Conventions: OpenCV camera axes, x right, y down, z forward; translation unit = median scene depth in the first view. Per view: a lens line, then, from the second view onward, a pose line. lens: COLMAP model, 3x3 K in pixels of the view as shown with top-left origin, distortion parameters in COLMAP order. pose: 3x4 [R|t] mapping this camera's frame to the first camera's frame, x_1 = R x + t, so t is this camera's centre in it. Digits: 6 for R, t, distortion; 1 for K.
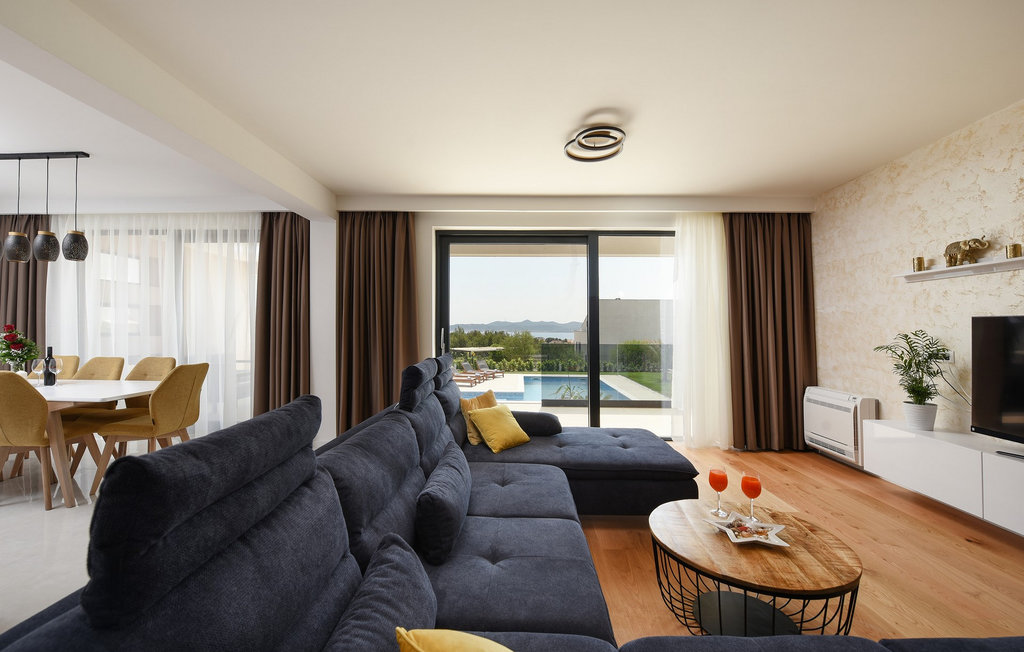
lens RADIAL K [[419.7, 0, 518.5], [0, 419.7, 327.3], [0, 0, 1]] dist [-0.017389, -0.000794]
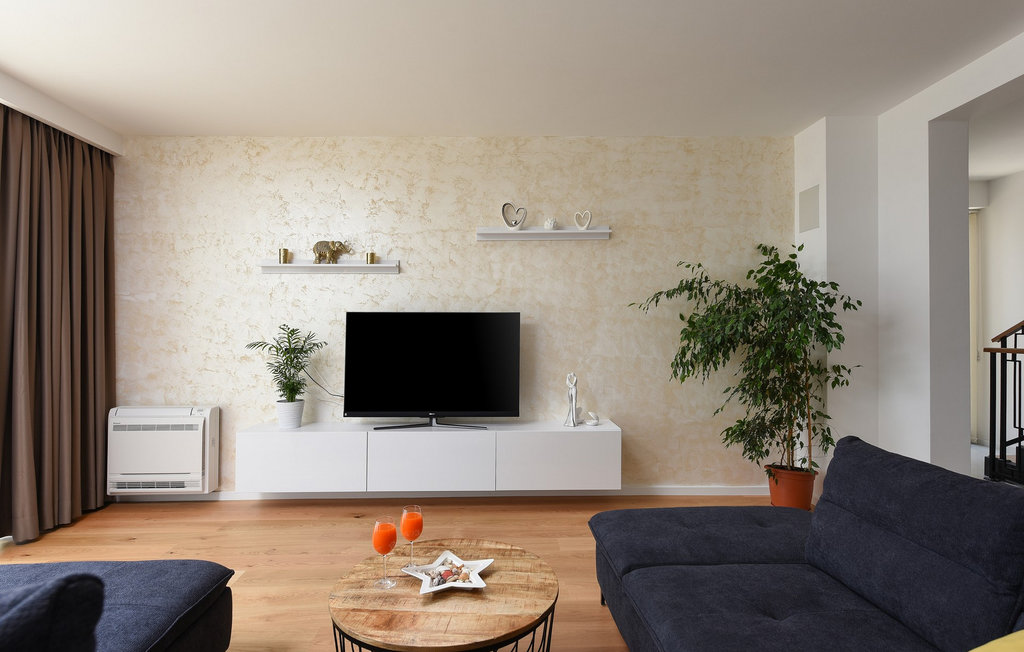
lens RADIAL K [[547.5, 0, 479.4], [0, 547.5, 301.6], [0, 0, 1]] dist [0.018198, 0.001374]
pose [[-0.046647, 0.035994, 0.998263, -0.309396], [-0.003035, 0.999341, -0.036174, -0.001372], [-0.998907, -0.004717, -0.046507, 0.570628]]
